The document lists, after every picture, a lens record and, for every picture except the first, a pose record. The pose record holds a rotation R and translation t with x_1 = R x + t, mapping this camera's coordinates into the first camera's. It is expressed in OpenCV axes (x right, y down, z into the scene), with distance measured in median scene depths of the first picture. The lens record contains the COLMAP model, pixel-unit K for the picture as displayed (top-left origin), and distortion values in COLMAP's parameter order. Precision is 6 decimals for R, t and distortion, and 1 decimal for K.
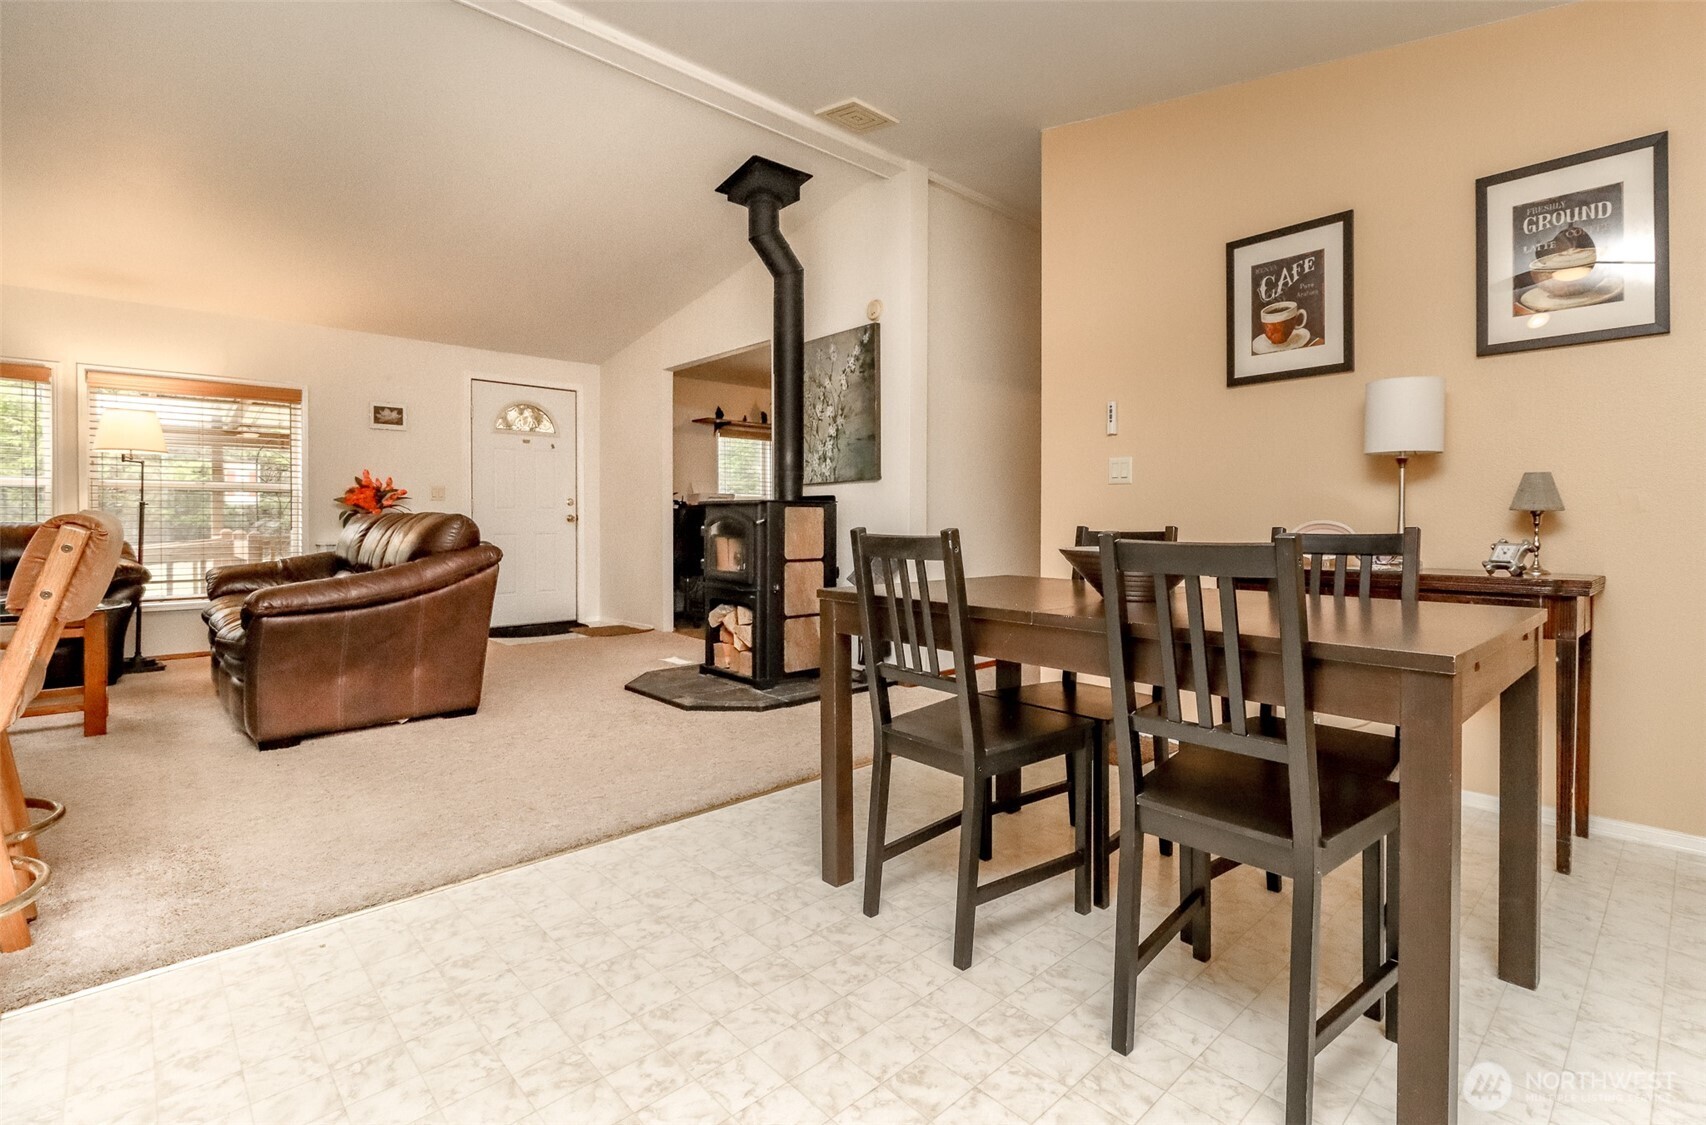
lens RADIAL K [[773.2, 0, 855.7], [0, 773.2, 524.2], [0, 0, 1]] dist [-0.002623, -0.000344]
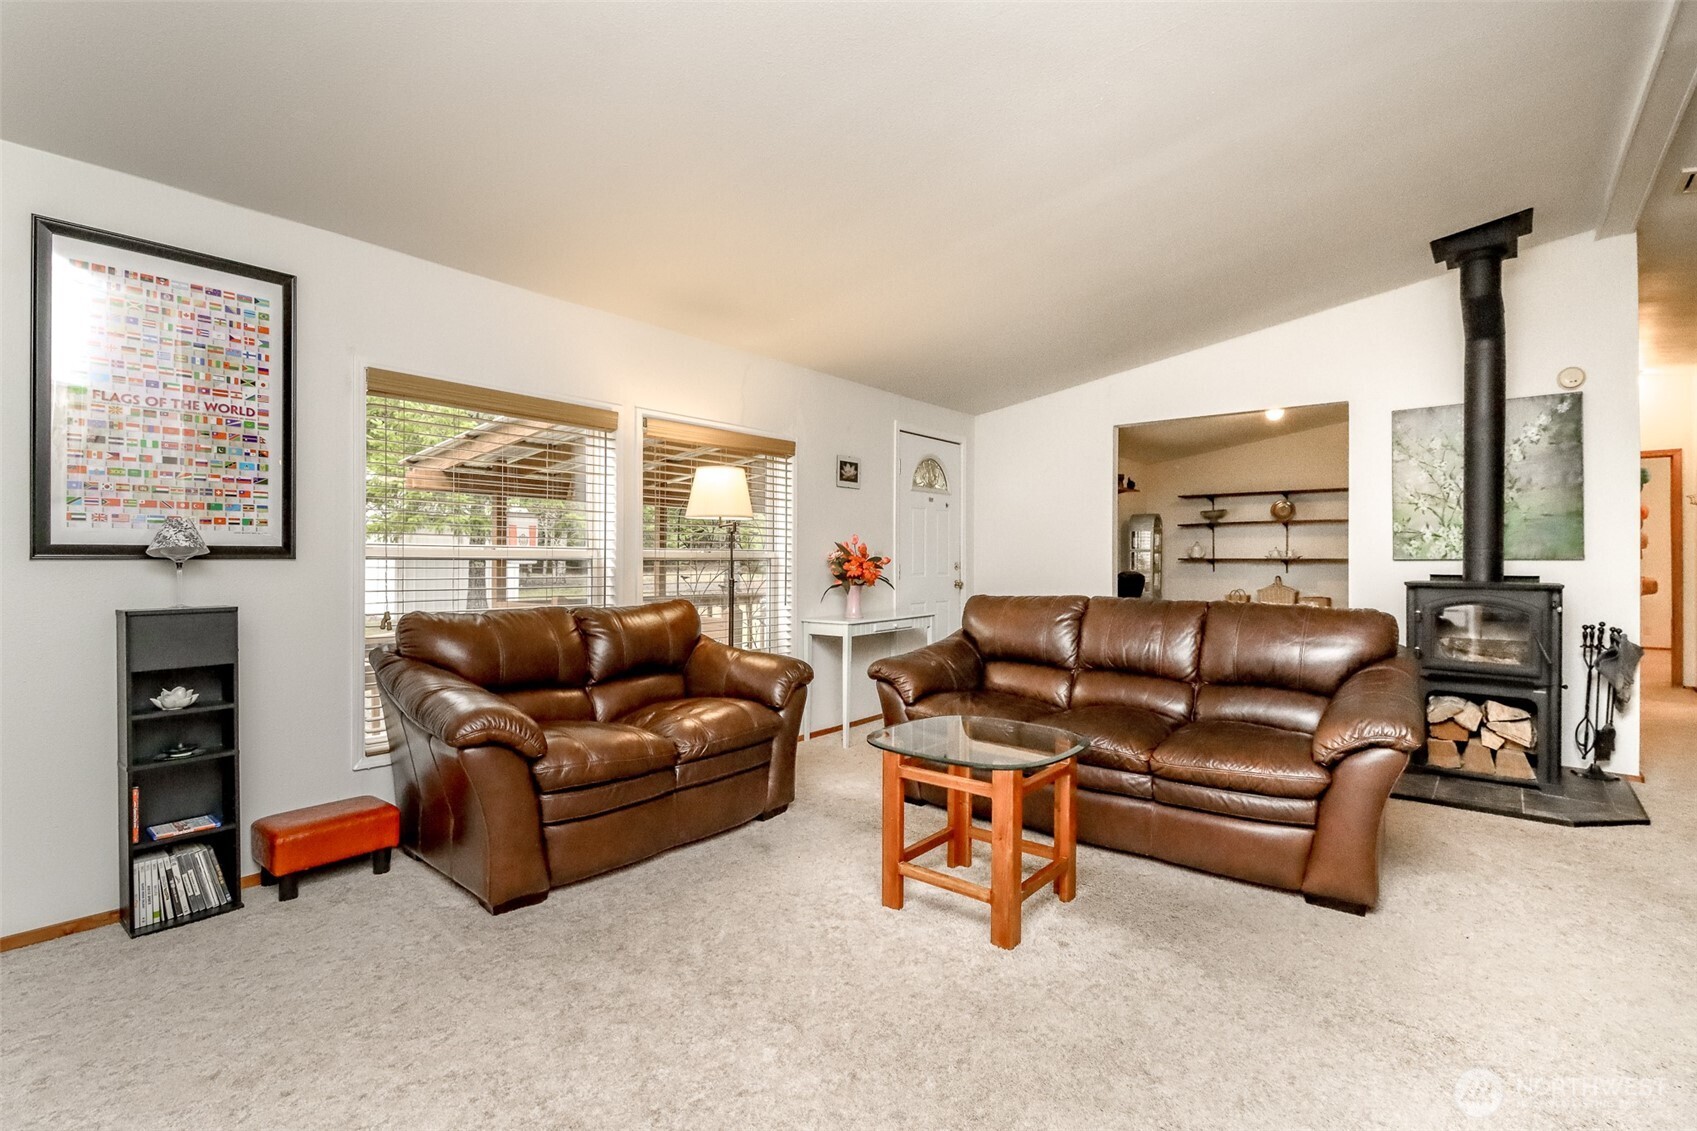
lens RADIAL K [[766.0, 0, 854.6], [0, 766.0, 554.4], [0, 0, 1]] dist [0.004670, 0.000066]
pose [[0.991044, 0.003640, 0.133488, -0.771411], [-0.002234, 0.999940, -0.010678, -0.041106], [-0.133519, 0.010285, 0.990993, 0.155745]]
